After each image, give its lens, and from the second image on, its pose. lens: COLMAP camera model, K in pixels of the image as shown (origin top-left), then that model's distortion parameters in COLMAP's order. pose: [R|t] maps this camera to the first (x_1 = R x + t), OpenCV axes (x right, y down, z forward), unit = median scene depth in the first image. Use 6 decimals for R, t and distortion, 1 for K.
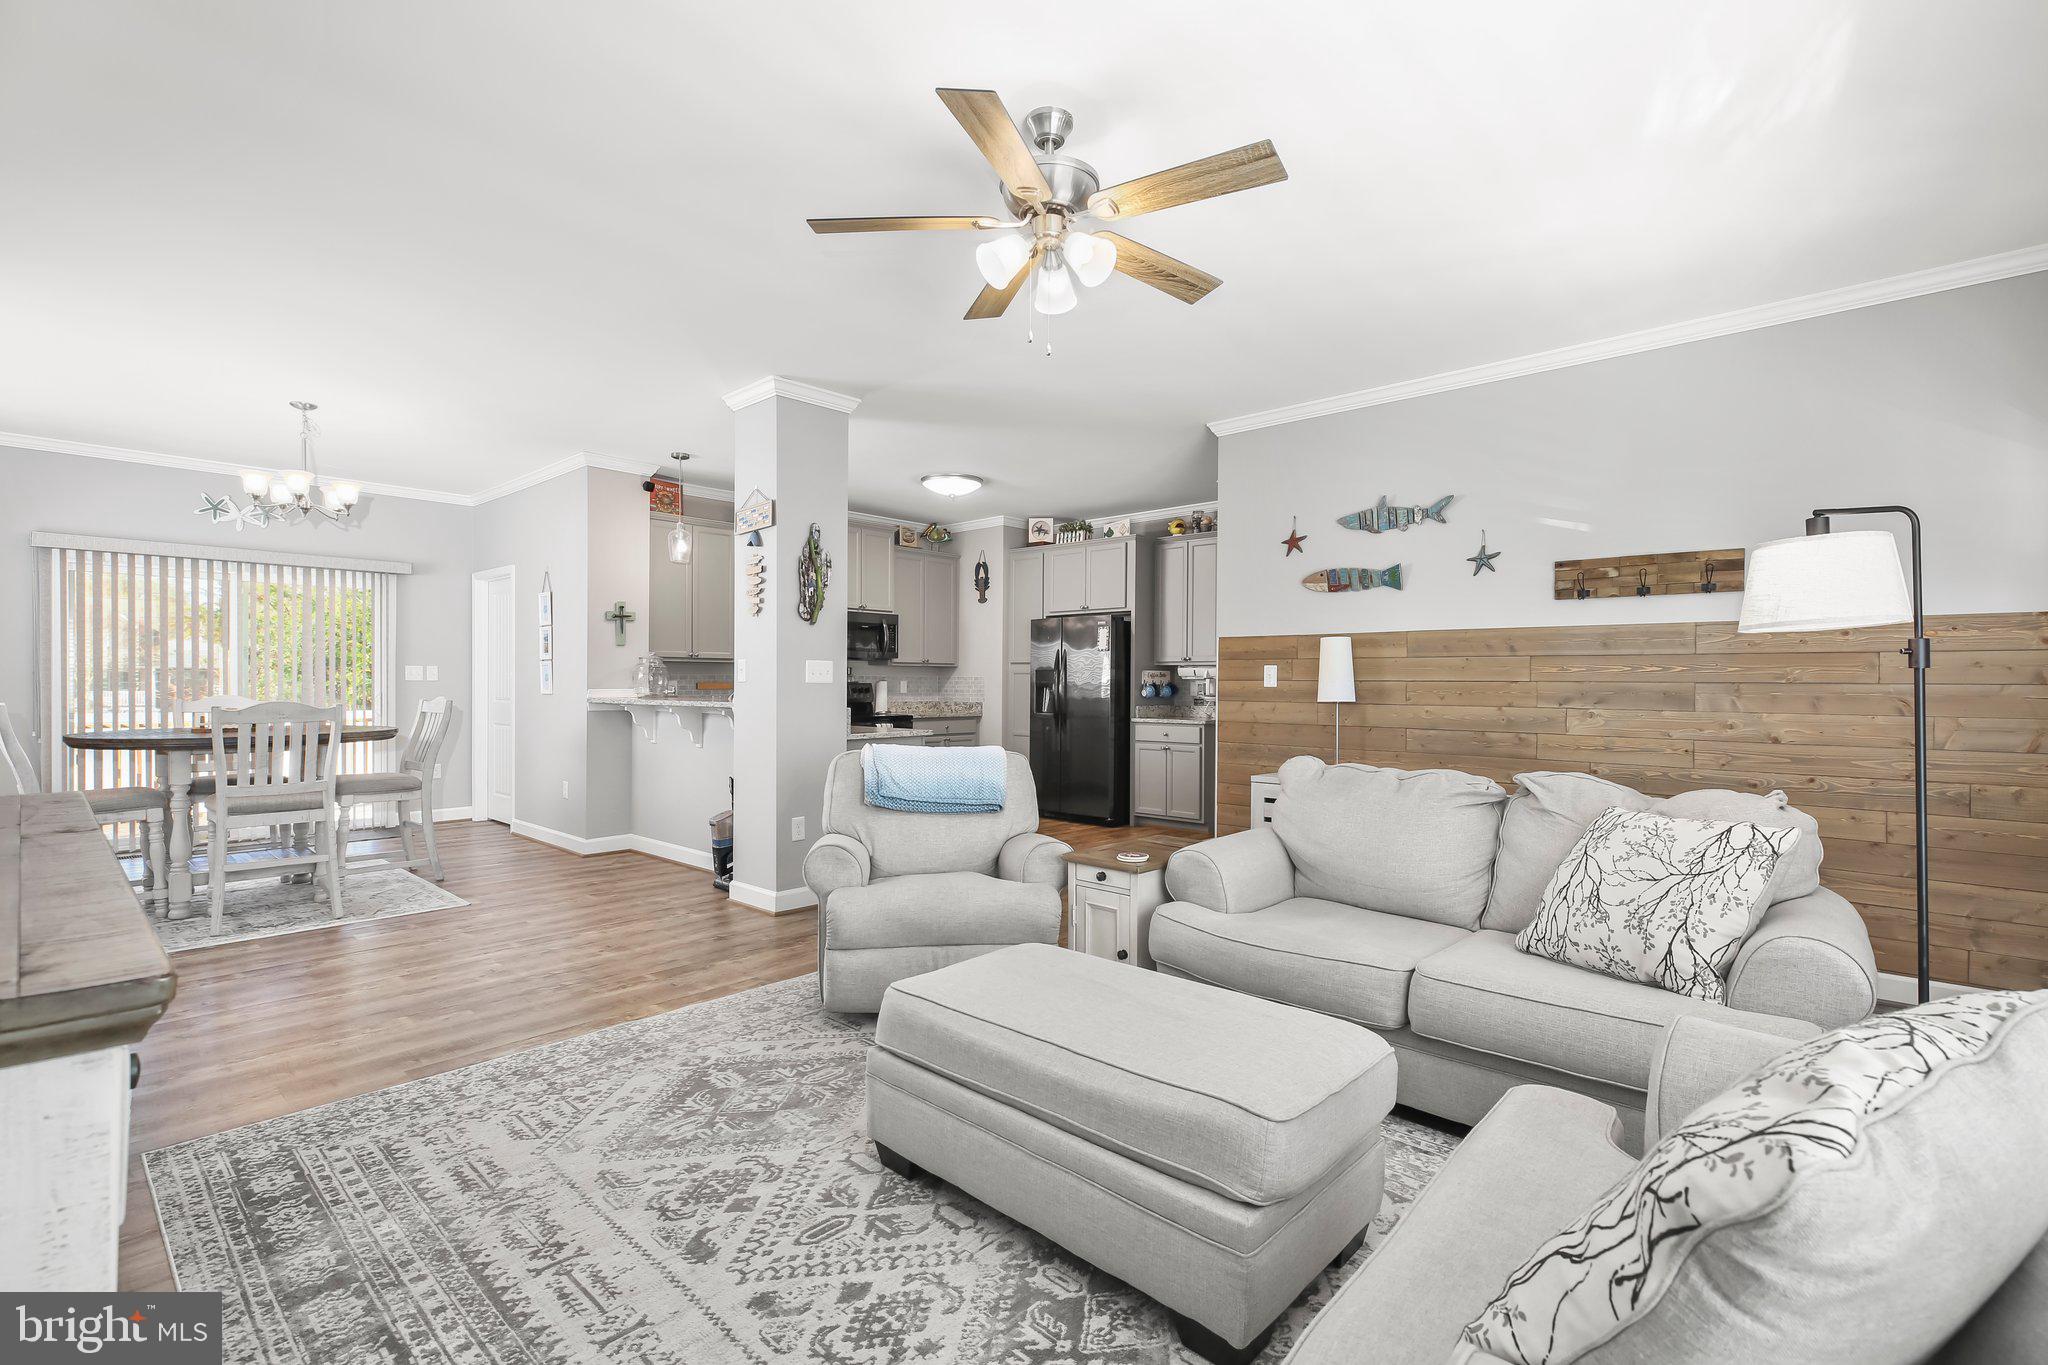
lens RADIAL K [[921.0, 0, 1031.1], [0, 921.0, 685.9], [0, 0, 1]] dist [0.003862, 0.000540]
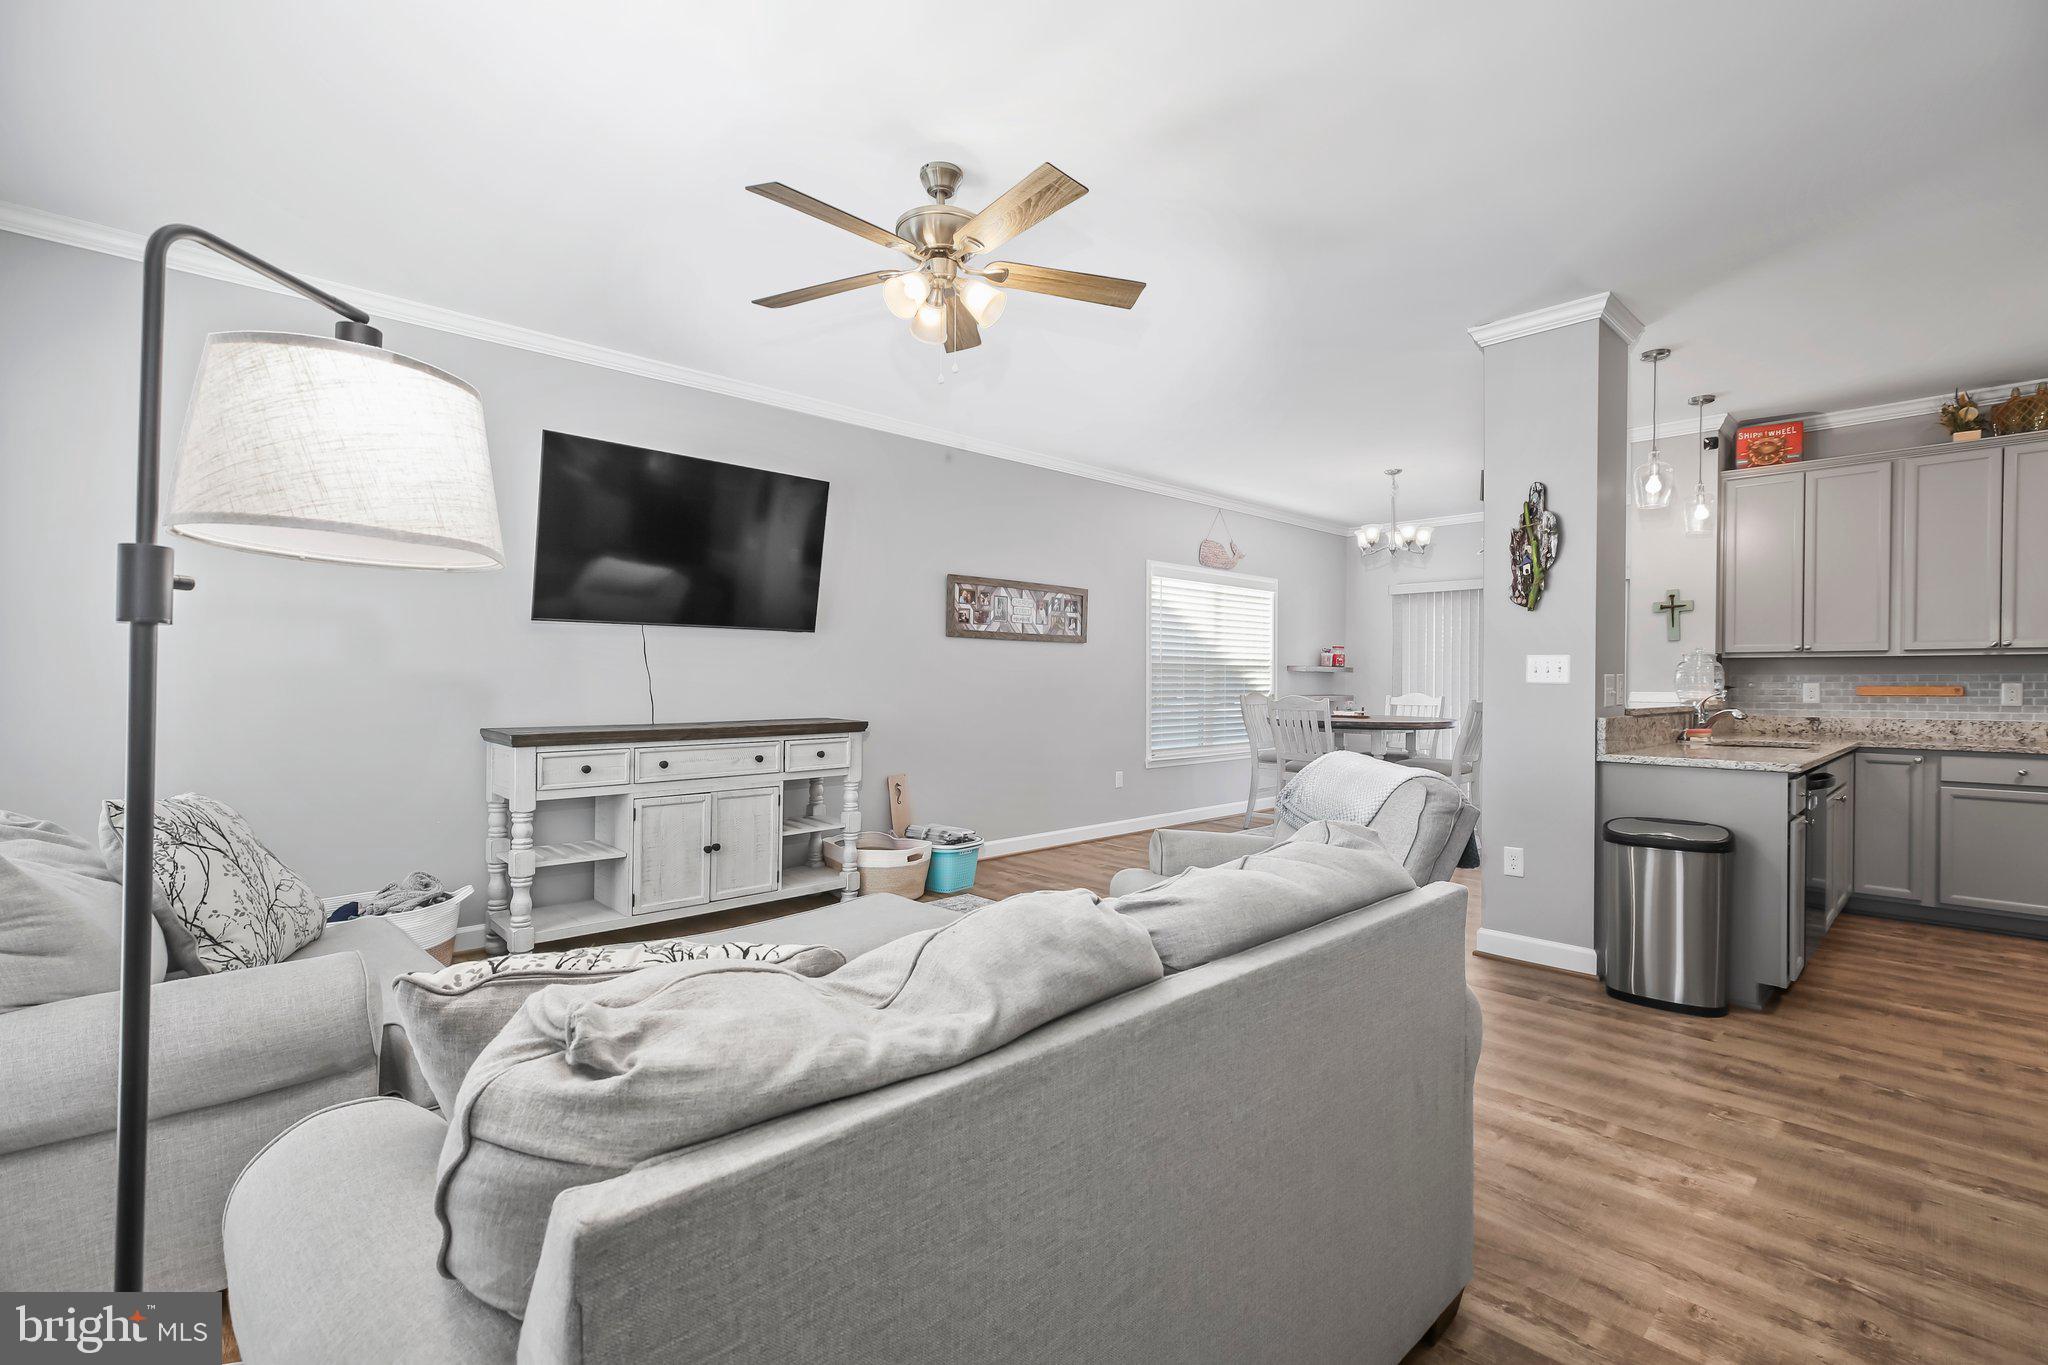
lens RADIAL K [[921.0, 0, 1031.1], [0, 921.0, 685.9], [0, 0, 1]] dist [0.003862, 0.000540]
pose [[-0.059571, 0.001975, -0.998222, 0.745068], [-0.008854, 0.999958, 0.002507, 0.001382], [0.998185, 0.008987, -0.059551, 0.777707]]
